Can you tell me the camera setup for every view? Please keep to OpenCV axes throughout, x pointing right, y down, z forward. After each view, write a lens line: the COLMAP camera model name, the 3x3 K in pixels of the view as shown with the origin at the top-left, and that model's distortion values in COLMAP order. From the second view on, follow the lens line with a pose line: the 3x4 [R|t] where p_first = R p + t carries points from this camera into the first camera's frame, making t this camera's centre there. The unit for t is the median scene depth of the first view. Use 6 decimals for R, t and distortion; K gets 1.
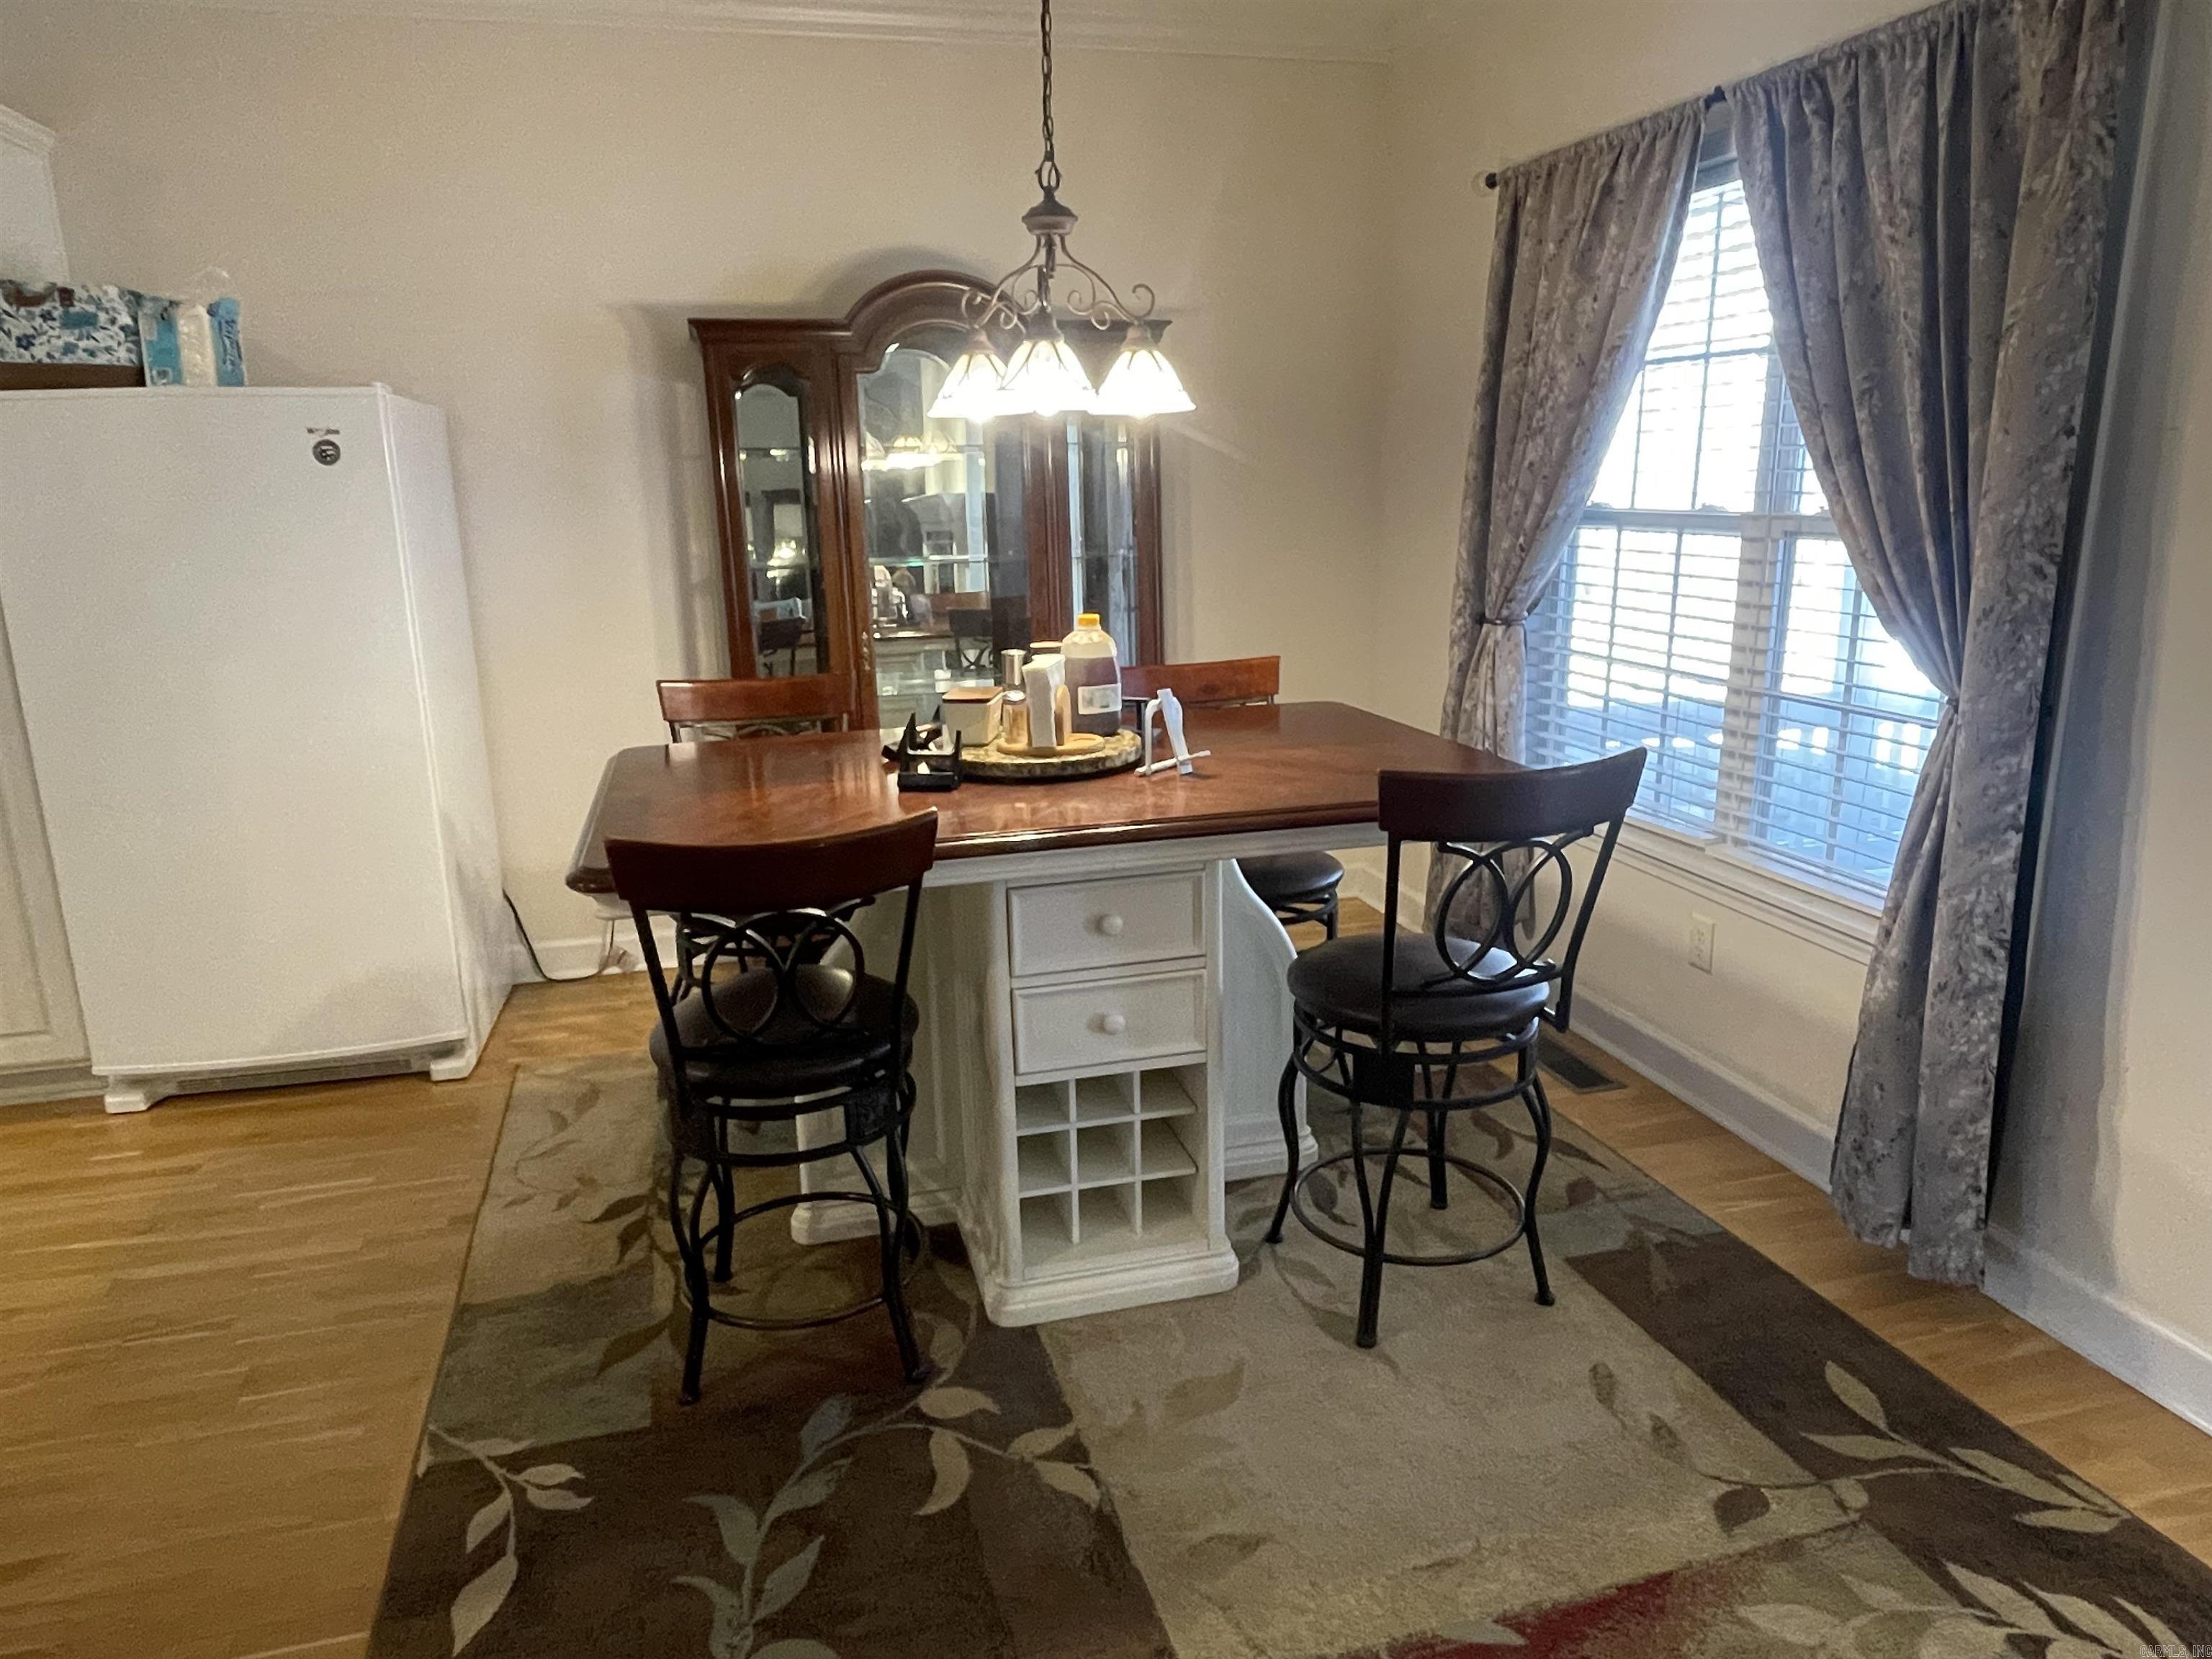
lens RADIAL K [[1440.7, 0, 1106.0], [0, 1440.7, 829.5], [0, 0, 1]] dist [-0.005388, 0.000382]
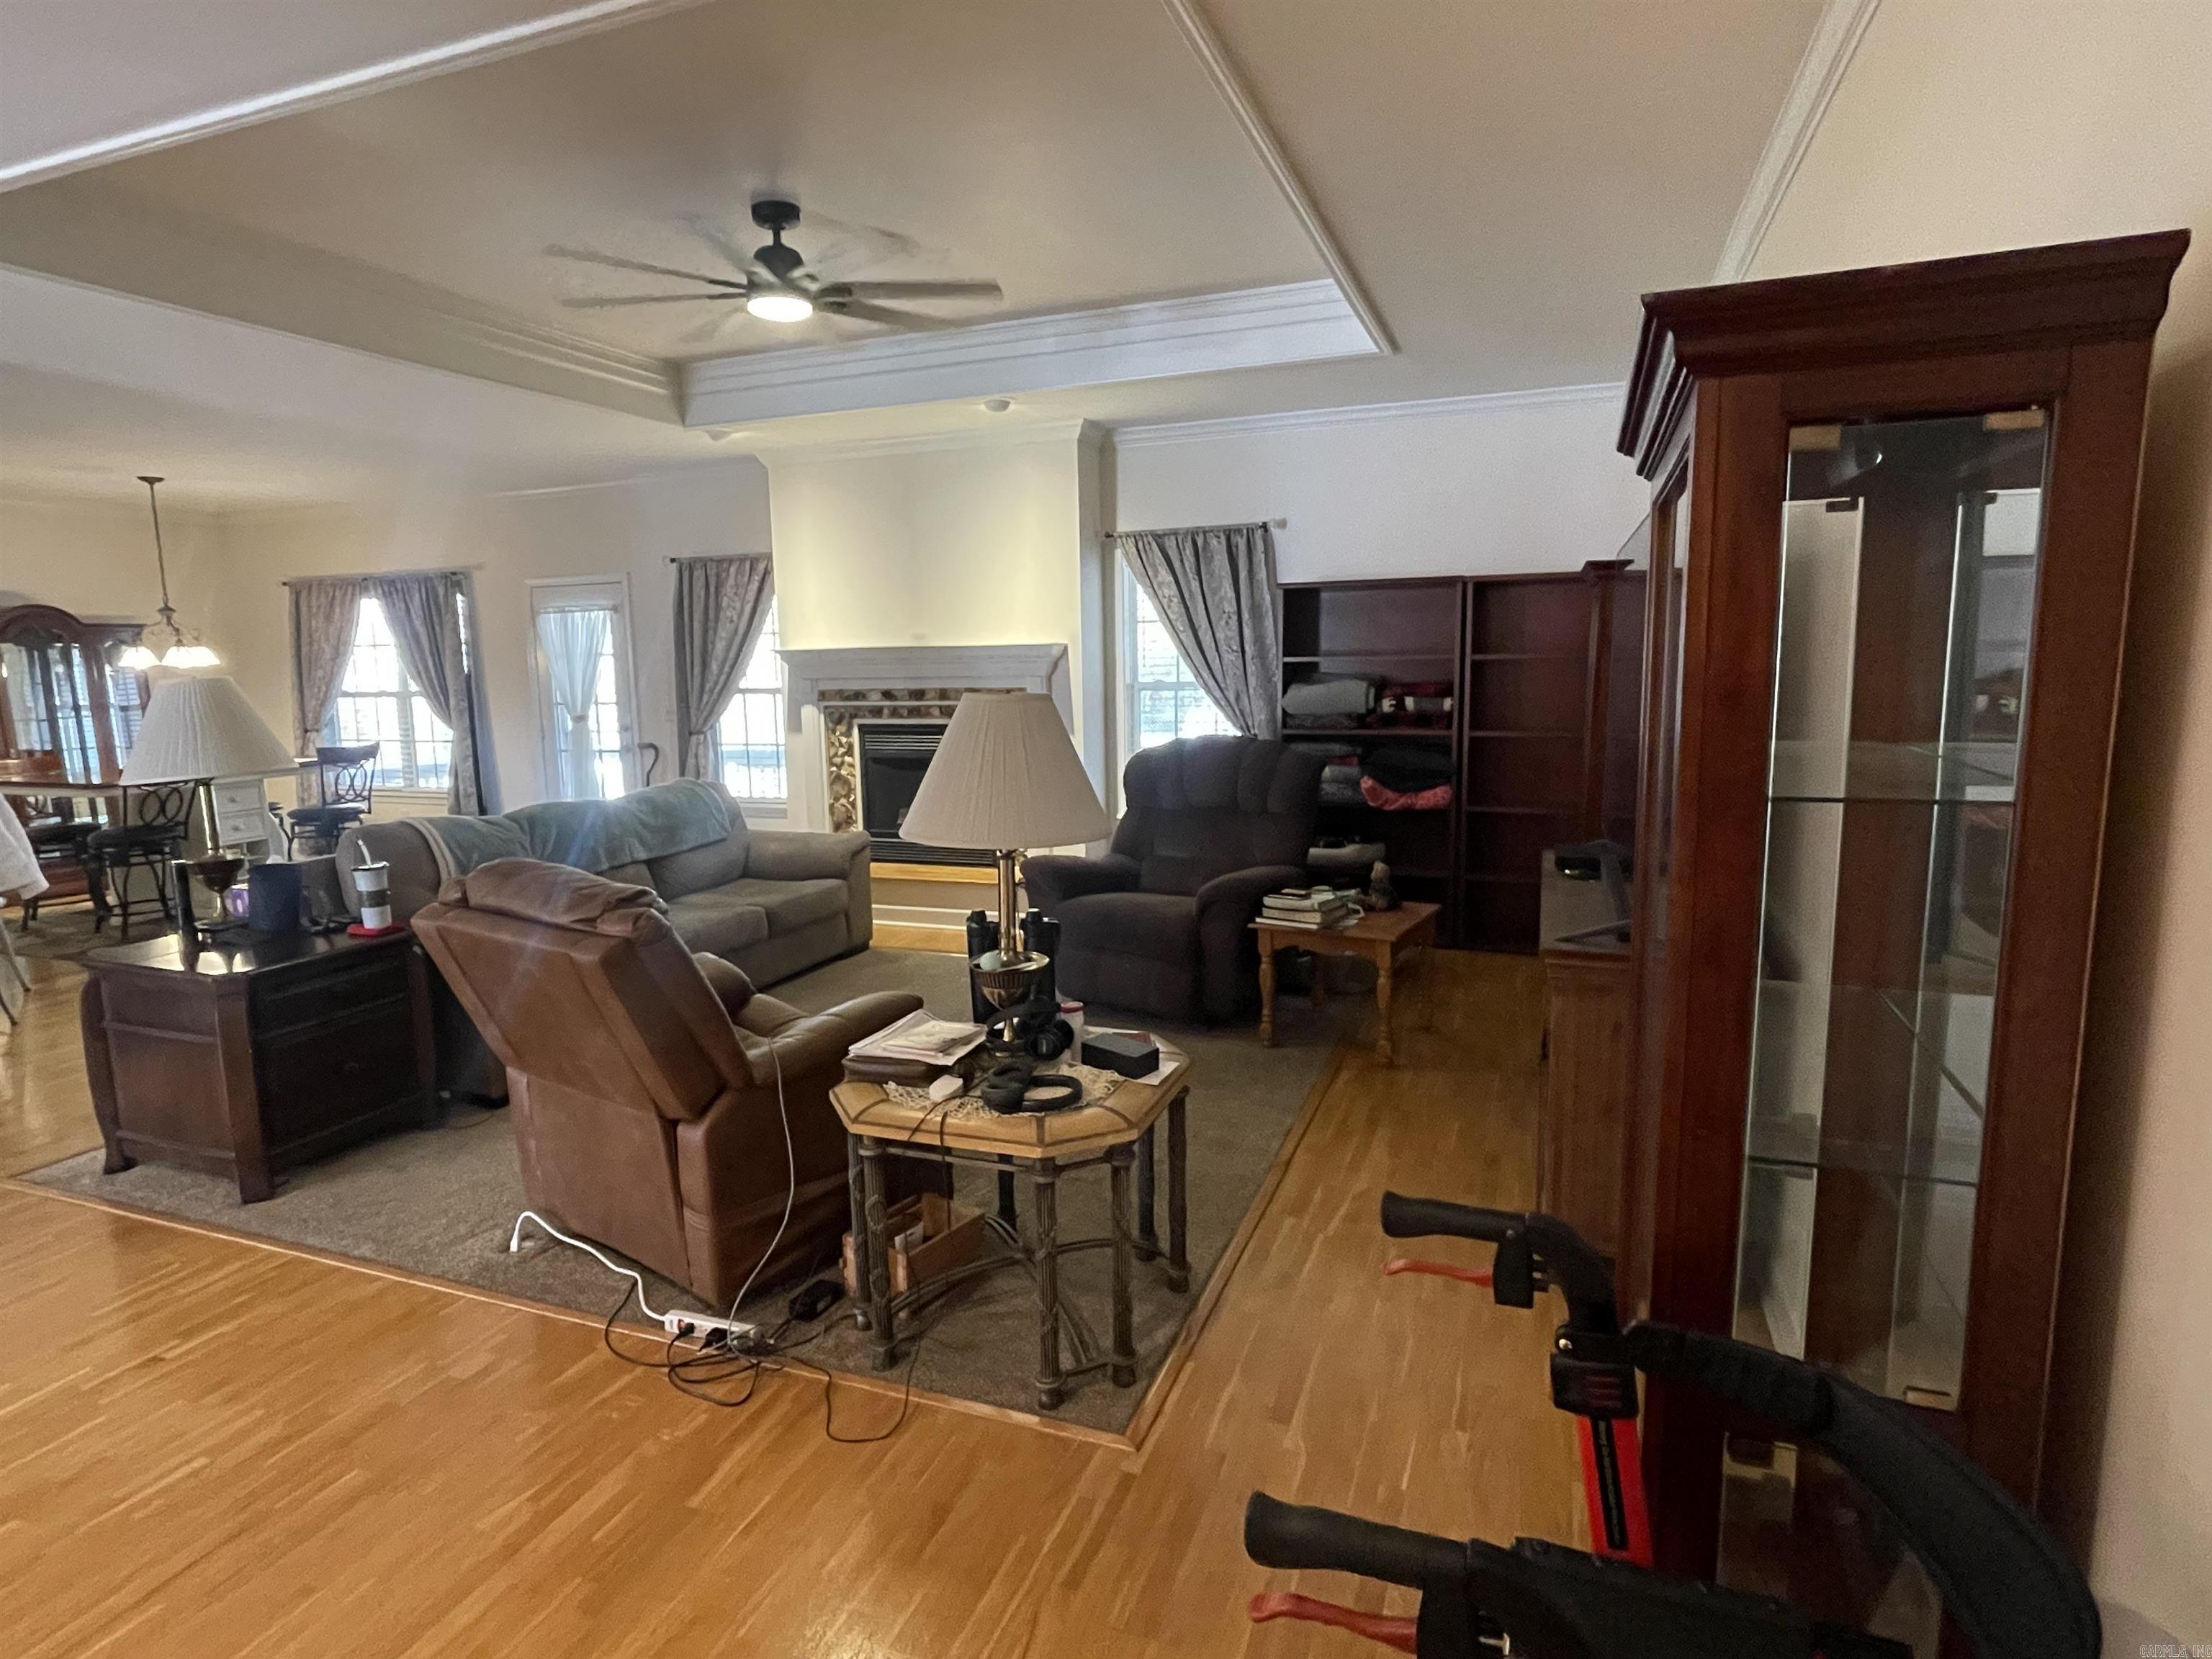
lens RADIAL K [[1178.5, 0, 1038.9], [0, 1178.5, 820.8], [0, 0, 1]] dist [0.012567, -0.000464]
pose [[0.621145, -0.107890, 0.776234, -1.017872], [0.200166, 0.979467, -0.024036, 0.565800], [-0.757702, 0.170305, 0.629987, -2.326652]]
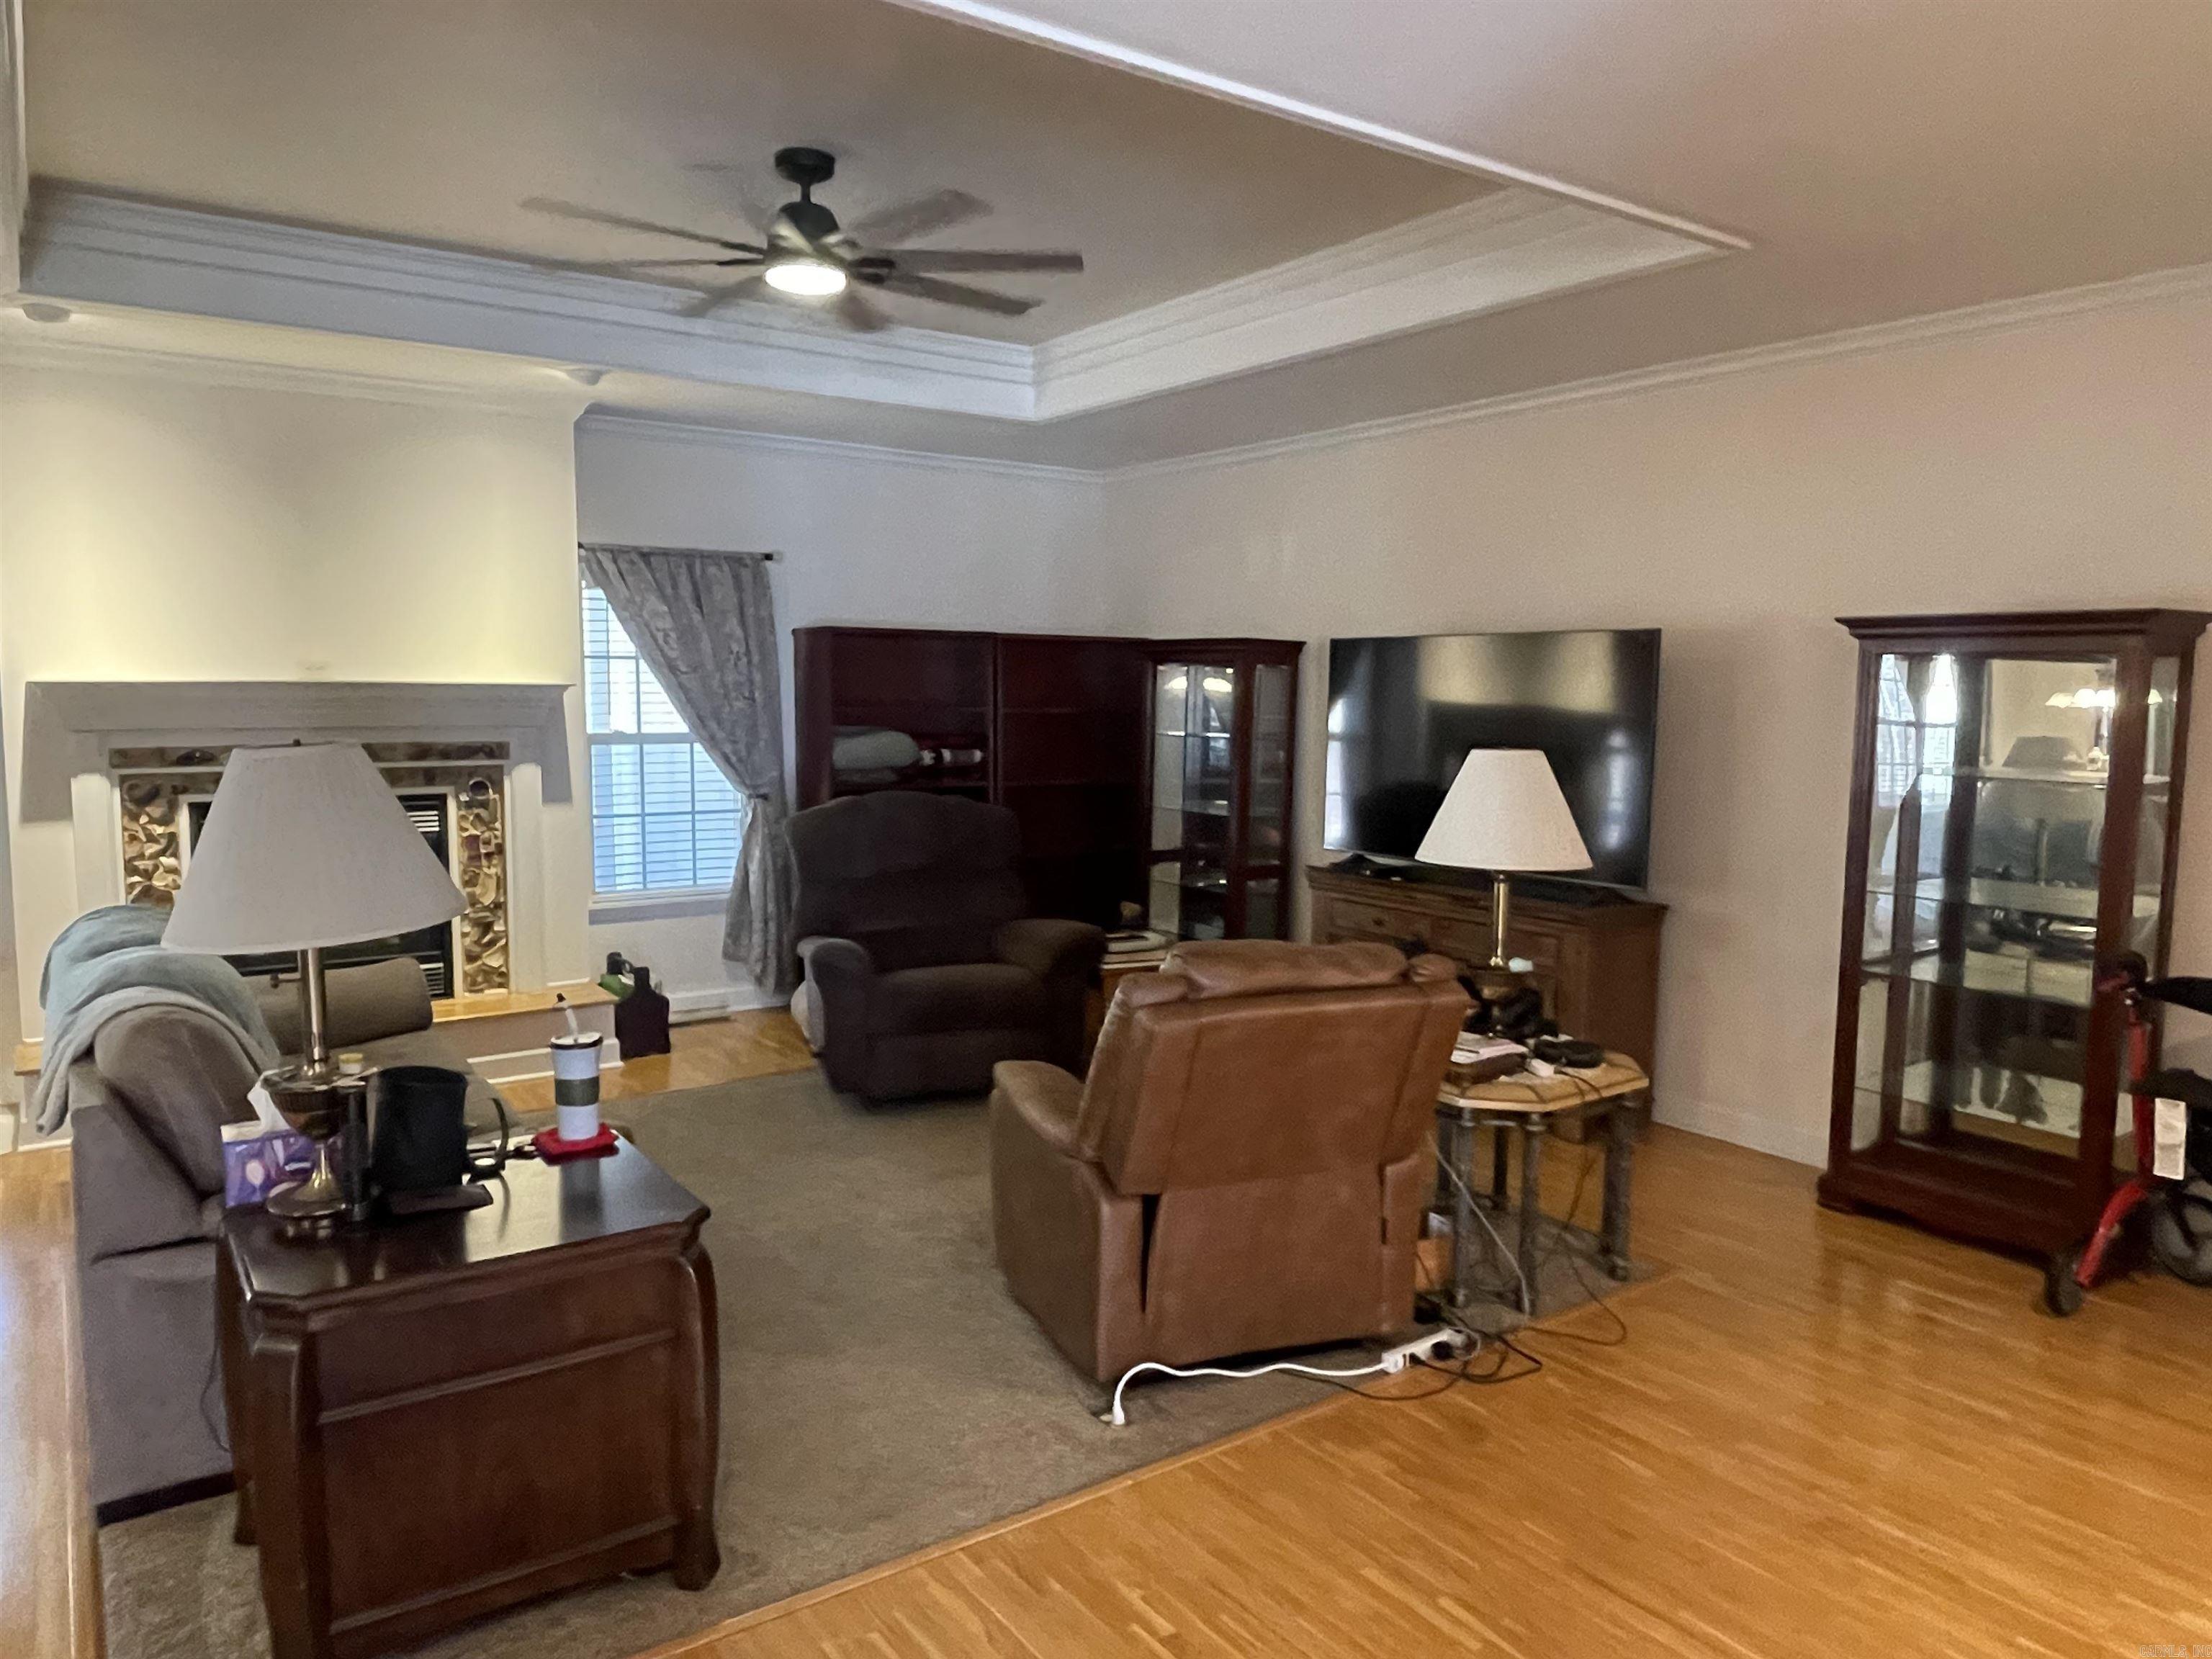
lens RADIAL K [[1512.7, 0, 1106.0], [0, 1512.7, 829.5], [0, 0, 1]] dist [-0.004060, -0.000812]
pose [[-0.331945, -0.078322, 0.940042, -1.590191], [0.222889, 0.961816, 0.158842, 0.187644], [-0.916588, 0.262251, -0.301812, -0.882702]]
